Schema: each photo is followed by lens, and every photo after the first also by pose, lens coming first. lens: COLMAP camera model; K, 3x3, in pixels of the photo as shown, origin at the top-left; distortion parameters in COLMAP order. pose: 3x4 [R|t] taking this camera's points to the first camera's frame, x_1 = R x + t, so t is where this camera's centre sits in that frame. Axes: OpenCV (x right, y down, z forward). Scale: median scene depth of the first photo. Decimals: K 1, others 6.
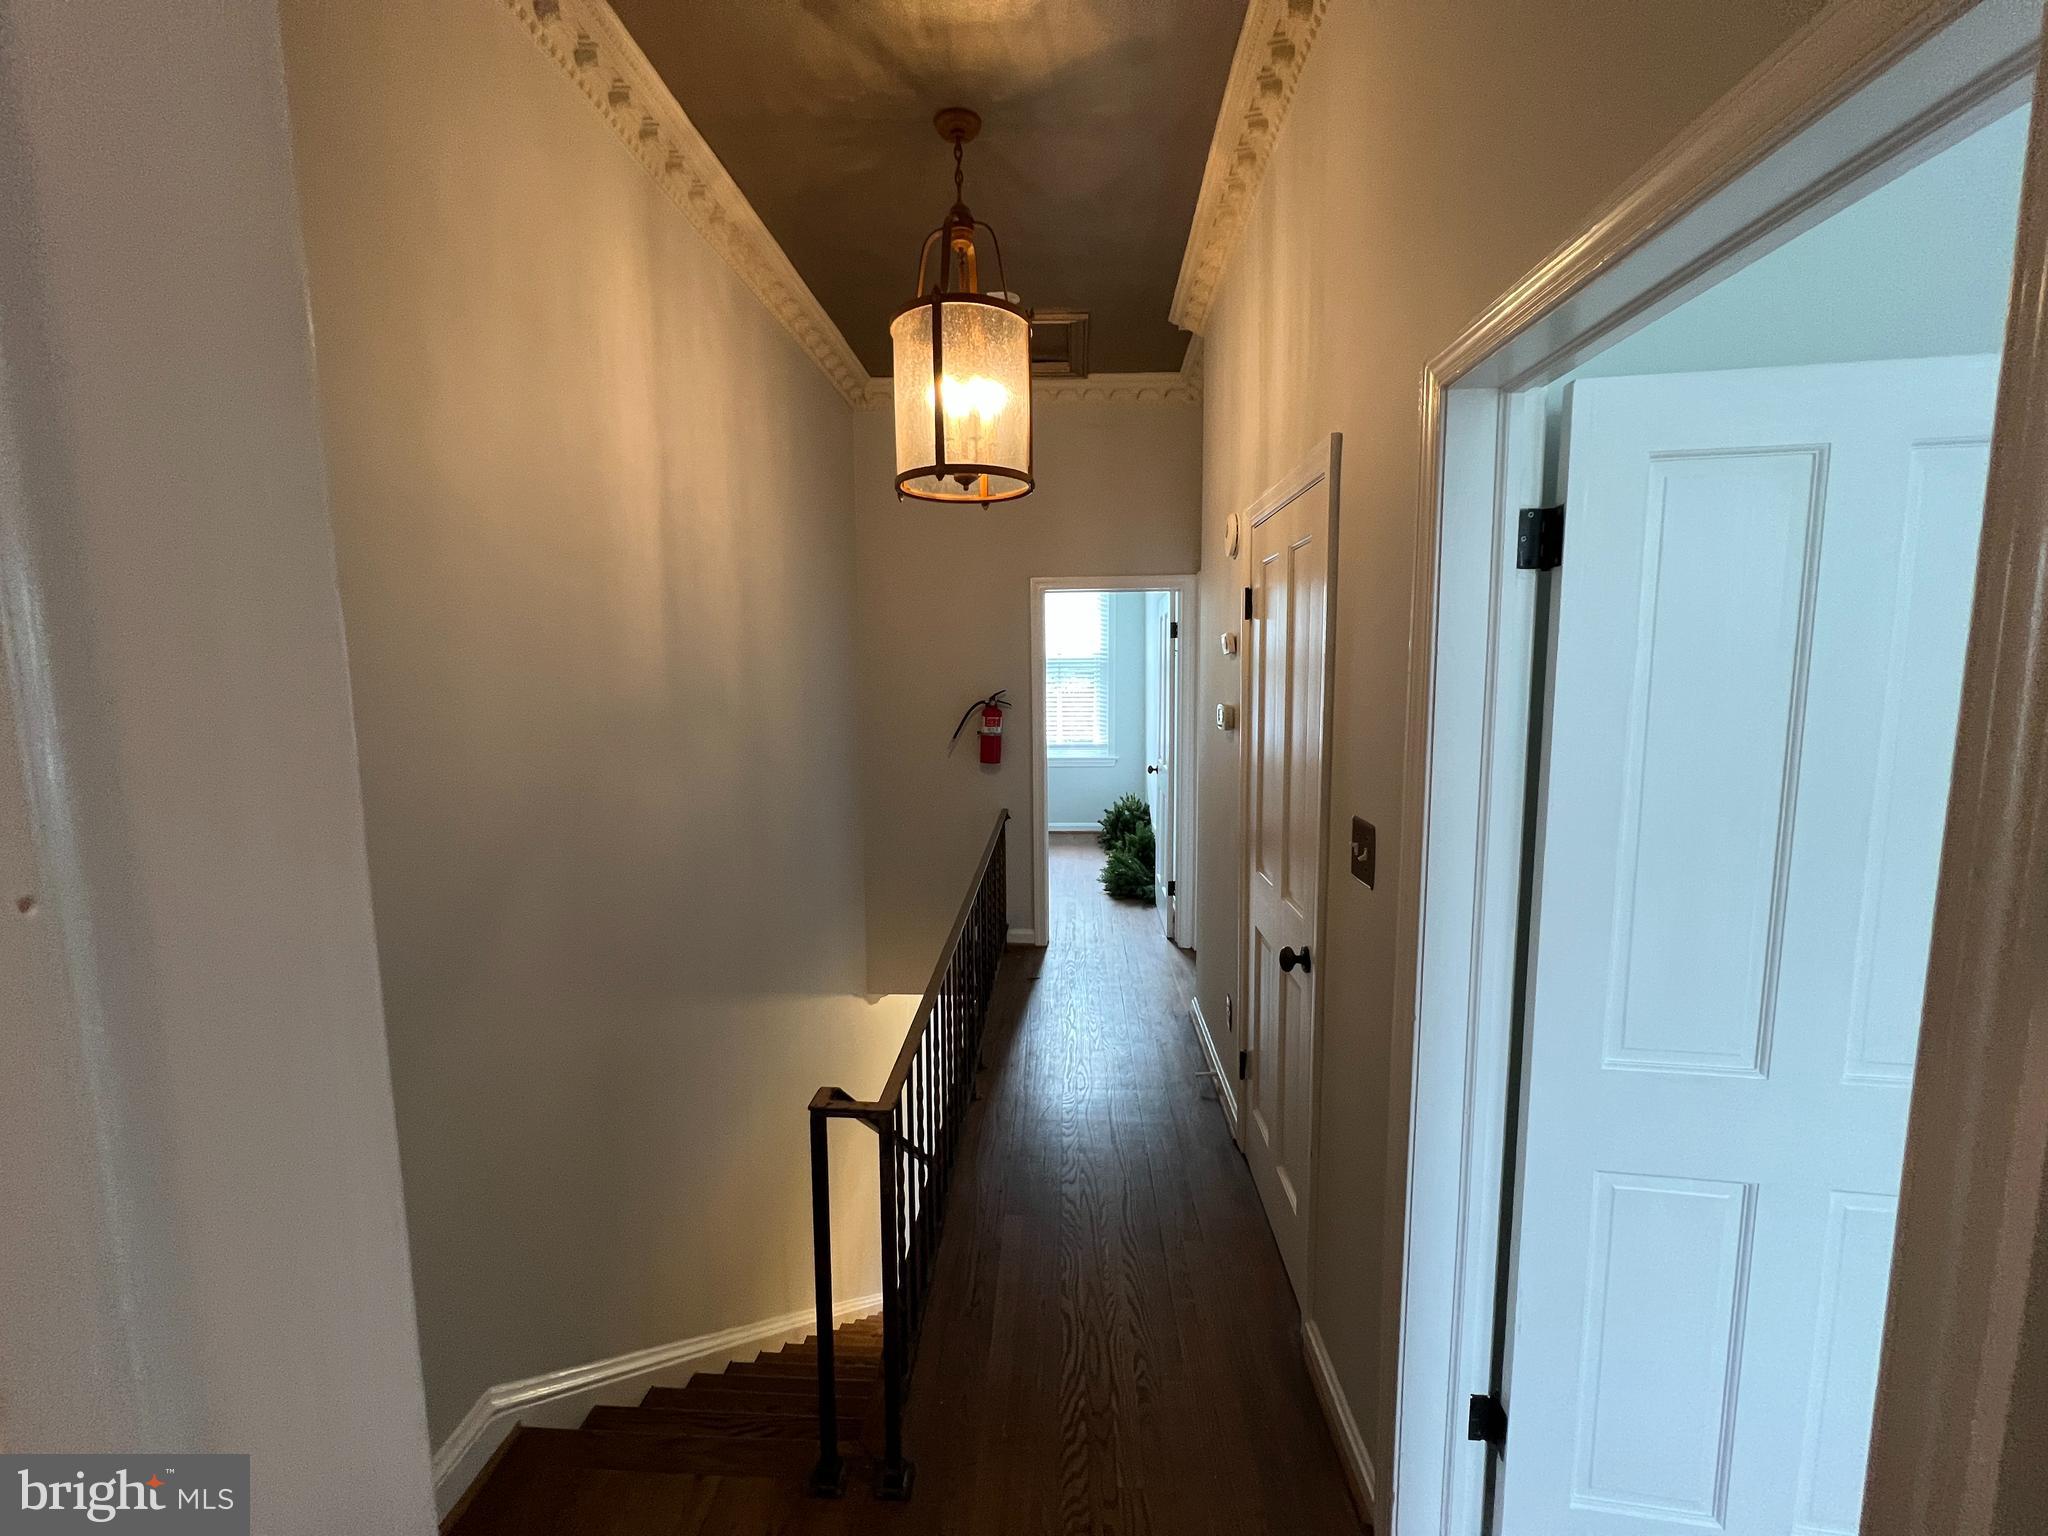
lens RADIAL K [[816.7, 0, 1018.9], [0, 816.7, 758.8], [0, 0, 1]] dist [-0.000253, 0.000127]
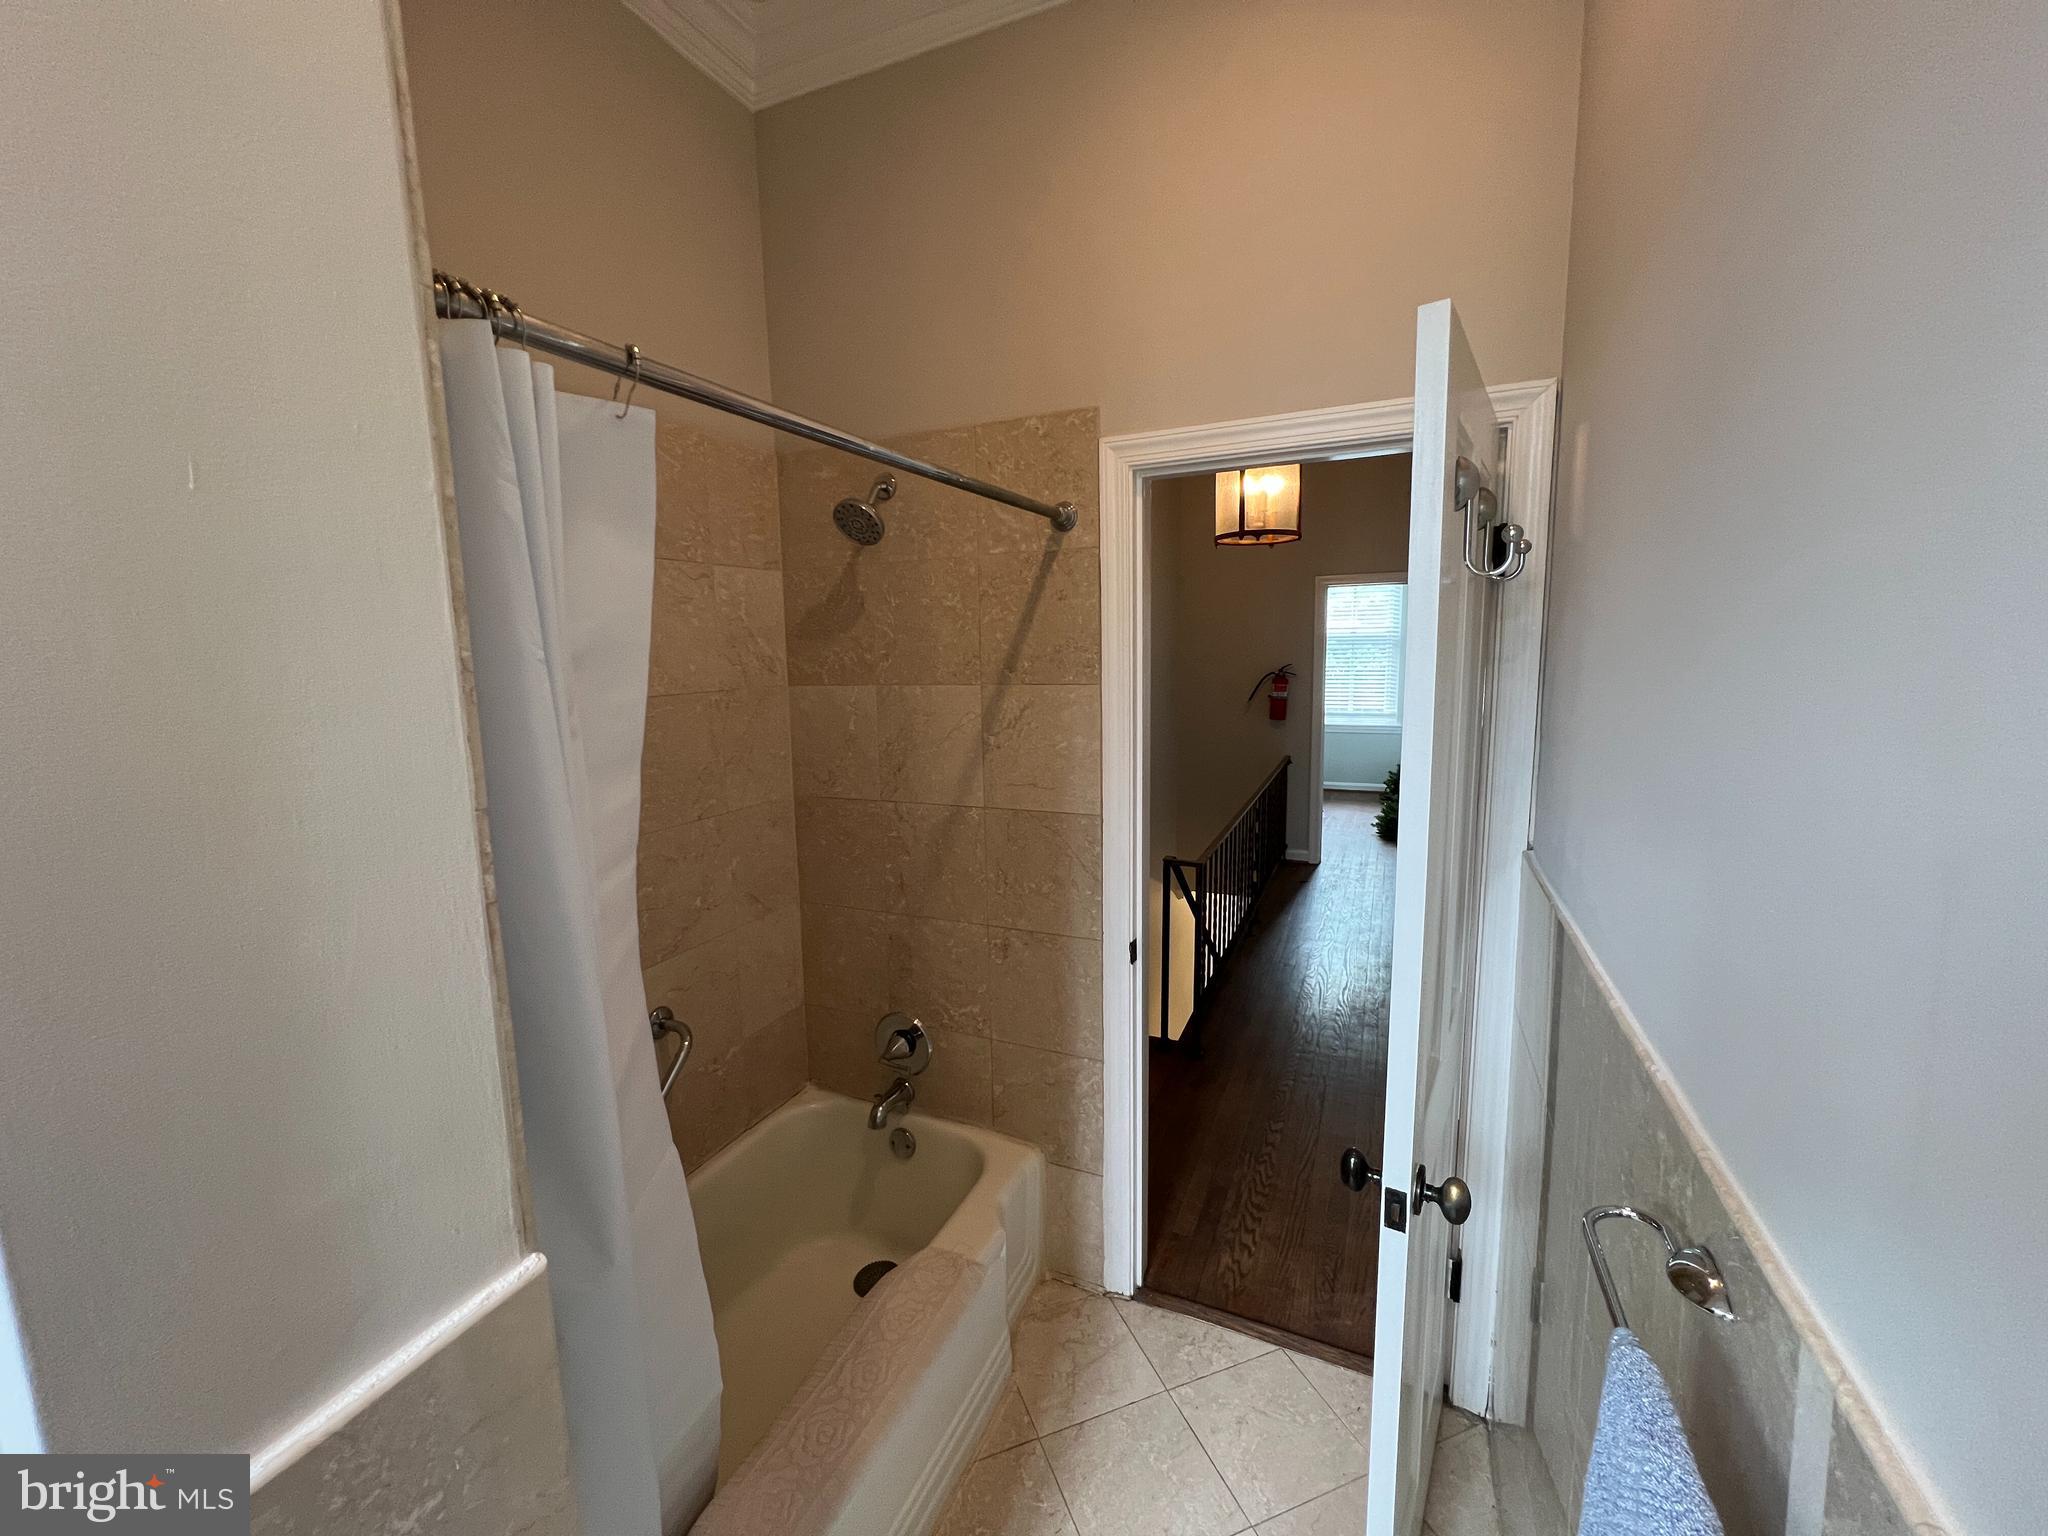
lens RADIAL K [[816.7, 0, 1035.3], [0, 816.7, 762.6], [0, 0, 1]] dist [-0.000253, 0.000127]
pose [[0.940756, 0.037758, -0.336975, 0.044261], [-0.026524, 0.998930, 0.037883, 0.035238], [0.338045, -0.026701, 0.940751, -0.372752]]
